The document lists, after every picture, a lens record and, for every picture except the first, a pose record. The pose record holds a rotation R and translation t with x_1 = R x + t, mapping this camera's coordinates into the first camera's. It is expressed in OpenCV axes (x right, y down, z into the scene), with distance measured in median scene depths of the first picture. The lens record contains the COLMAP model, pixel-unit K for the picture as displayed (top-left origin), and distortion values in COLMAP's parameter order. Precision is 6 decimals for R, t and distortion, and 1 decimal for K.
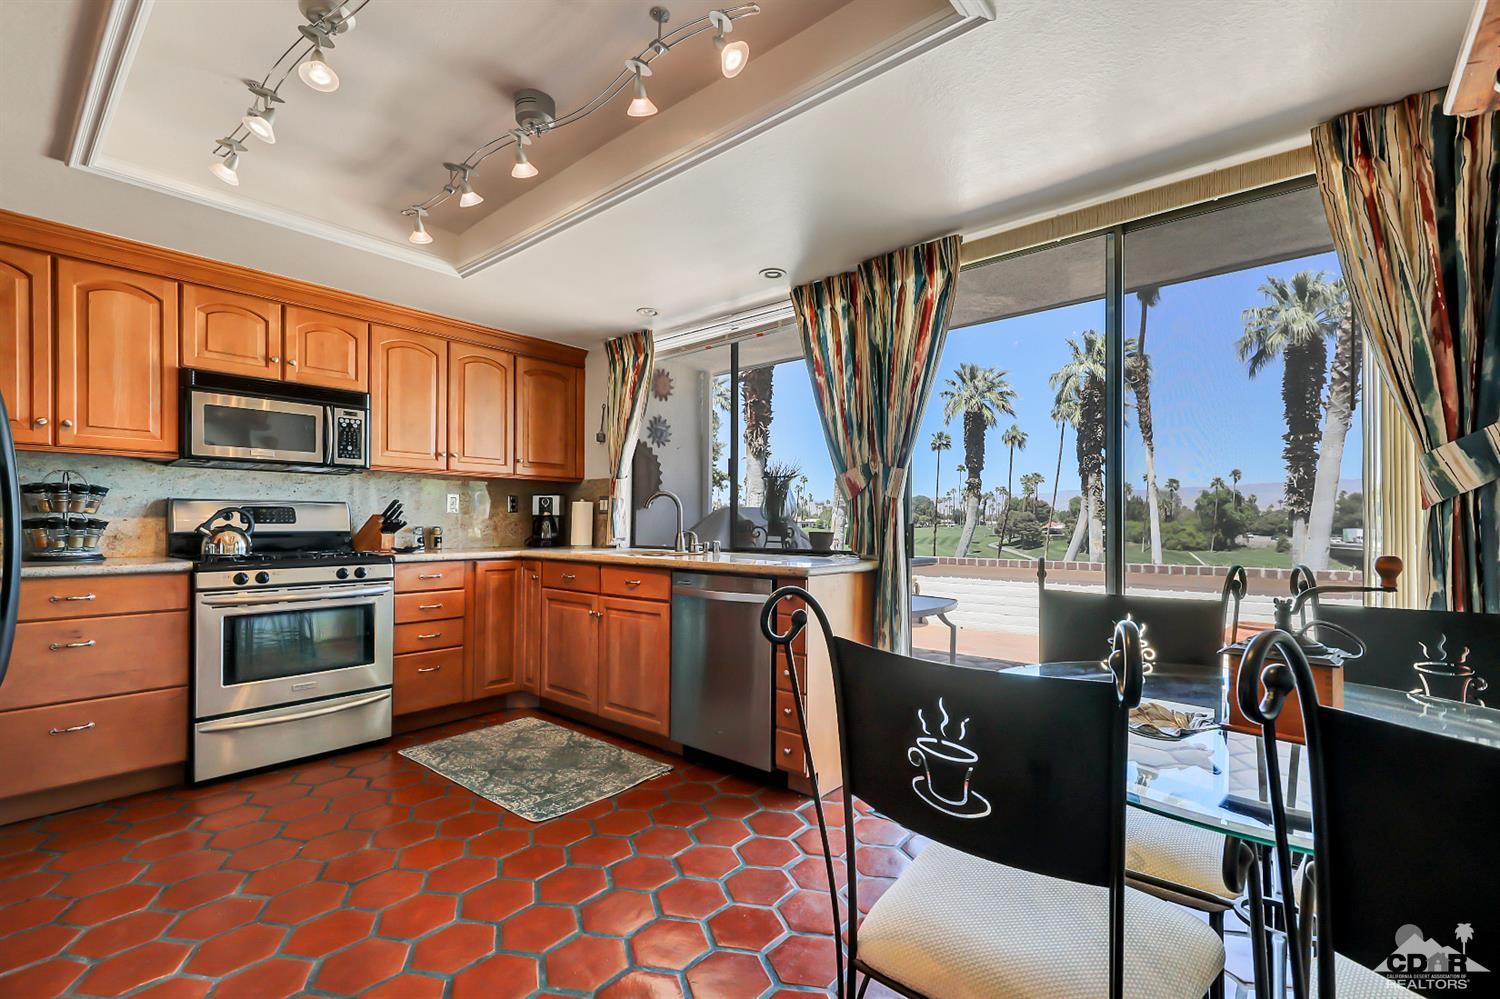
lens RADIAL K [[669.8, 0, 755.5], [0, 669.8, 519.5], [0, 0, 1]] dist [0.002255, 0.000185]
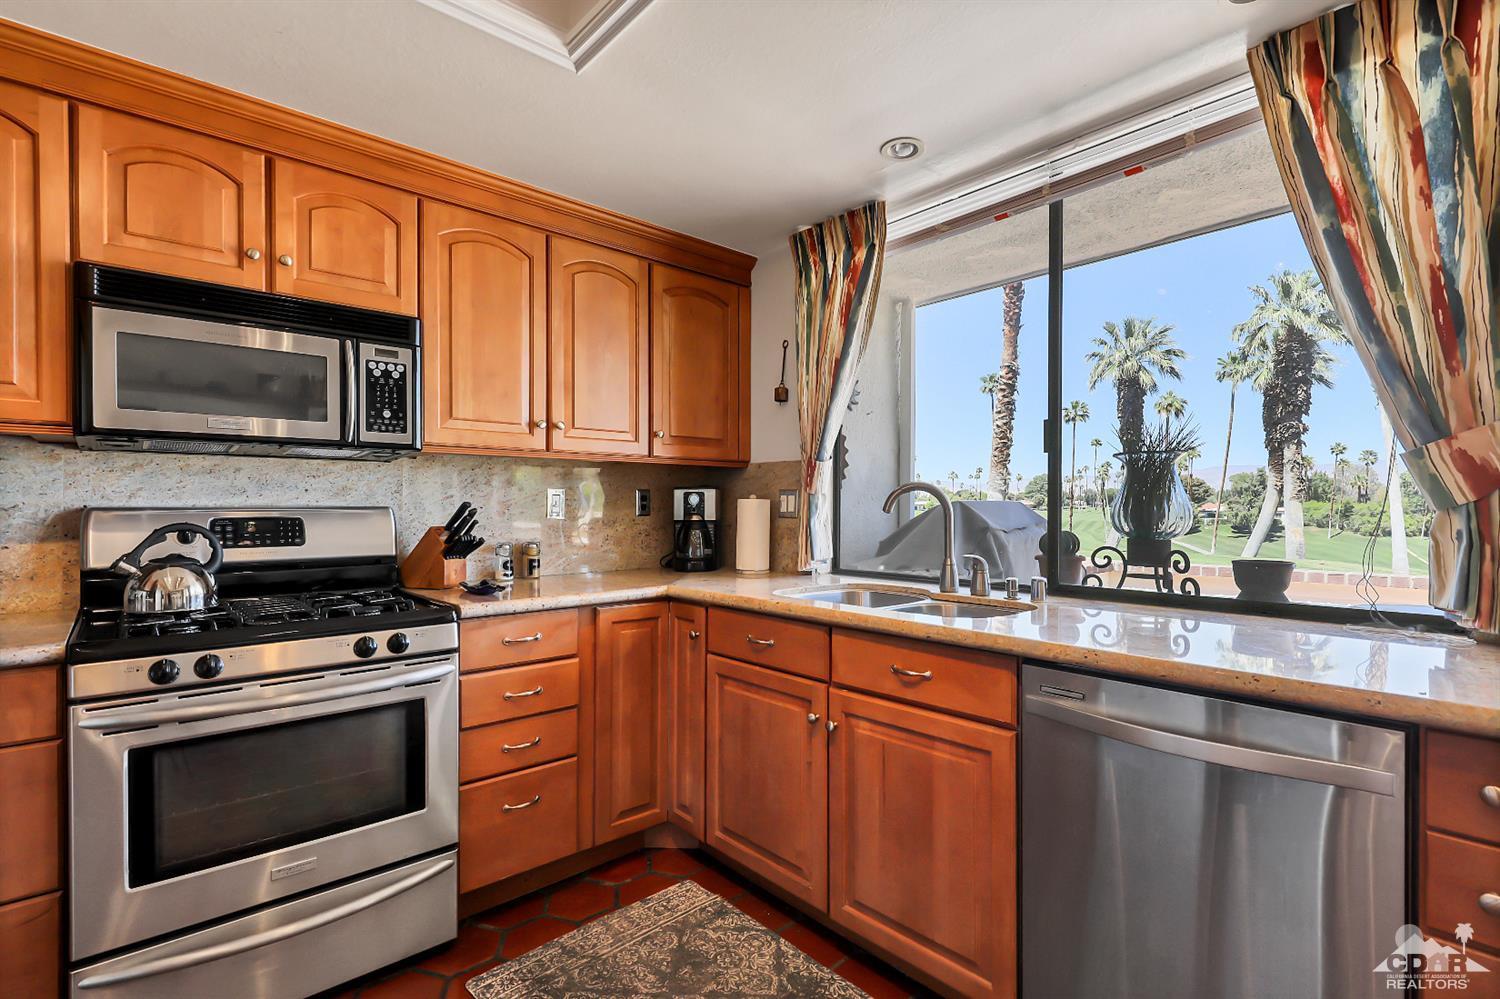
lens RADIAL K [[720.3, 0, 753.7], [0, 720.3, 506.6], [0, 0, 1]] dist [0.000151, 0.000098]
pose [[0.989609, -0.005401, -0.143681, -0.201948], [0.006162, 0.999969, 0.004850, -0.027706], [0.143651, -0.005685, 0.989612, 0.422753]]
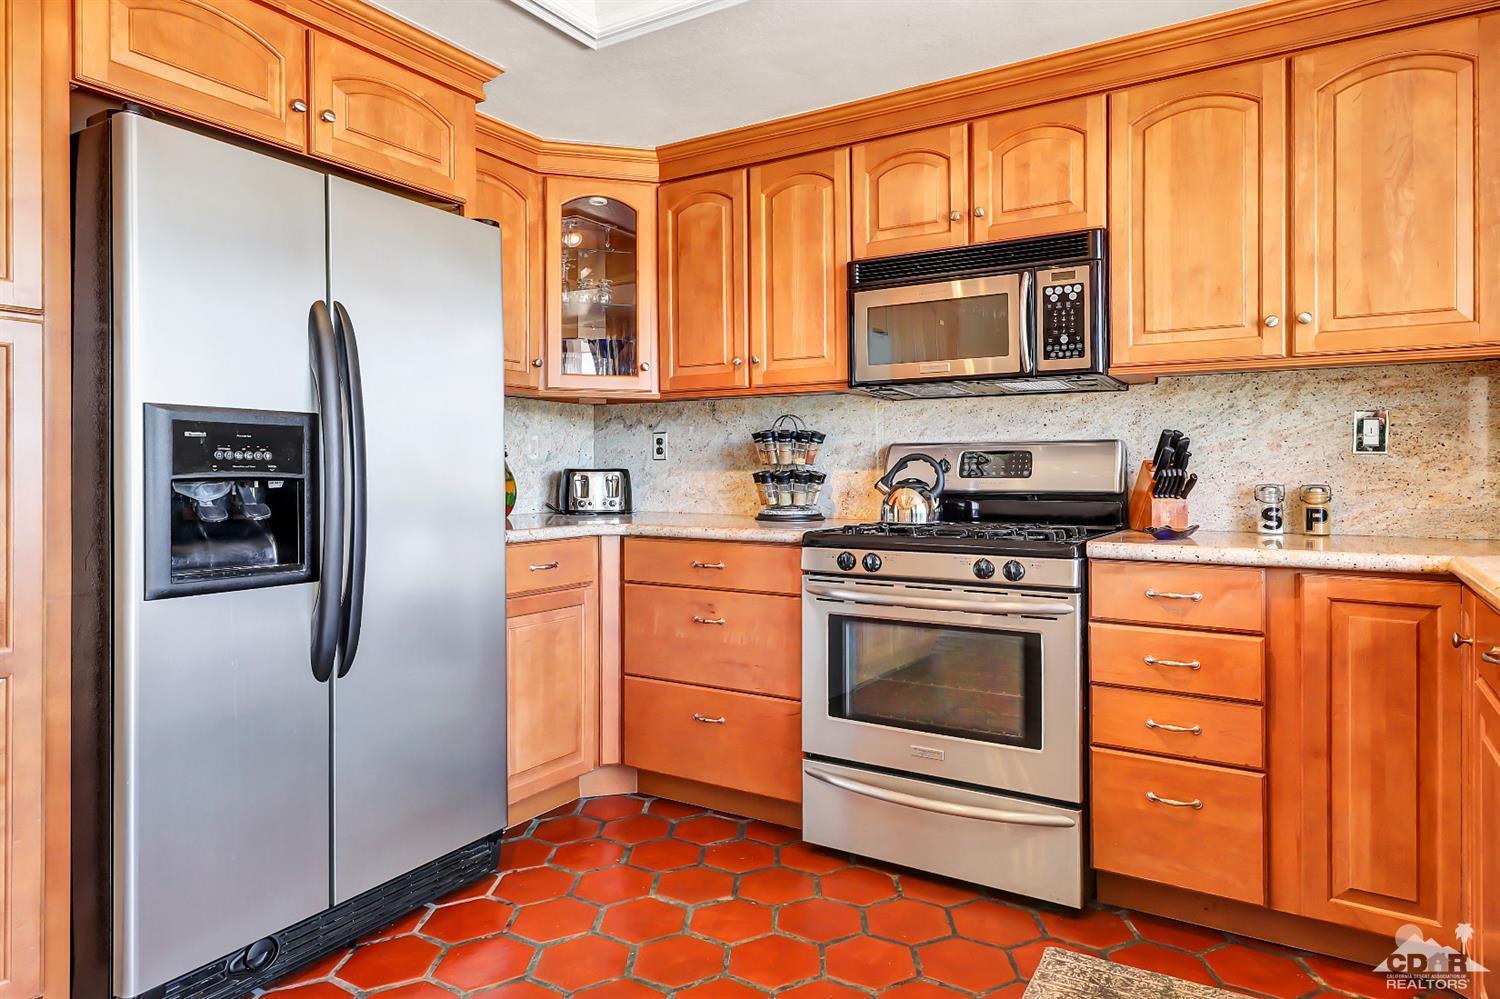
lens RADIAL K [[868.0, 0, 757.5], [0, 868.0, 476.0], [0, 0, 1]] dist [0.003543, 0.001227]
pose [[0.146761, 0.001356, -0.989171, 0.052457], [0.005045, 0.999985, 0.002119, 0.001700], [0.989159, -0.005301, 0.146752, 0.626440]]
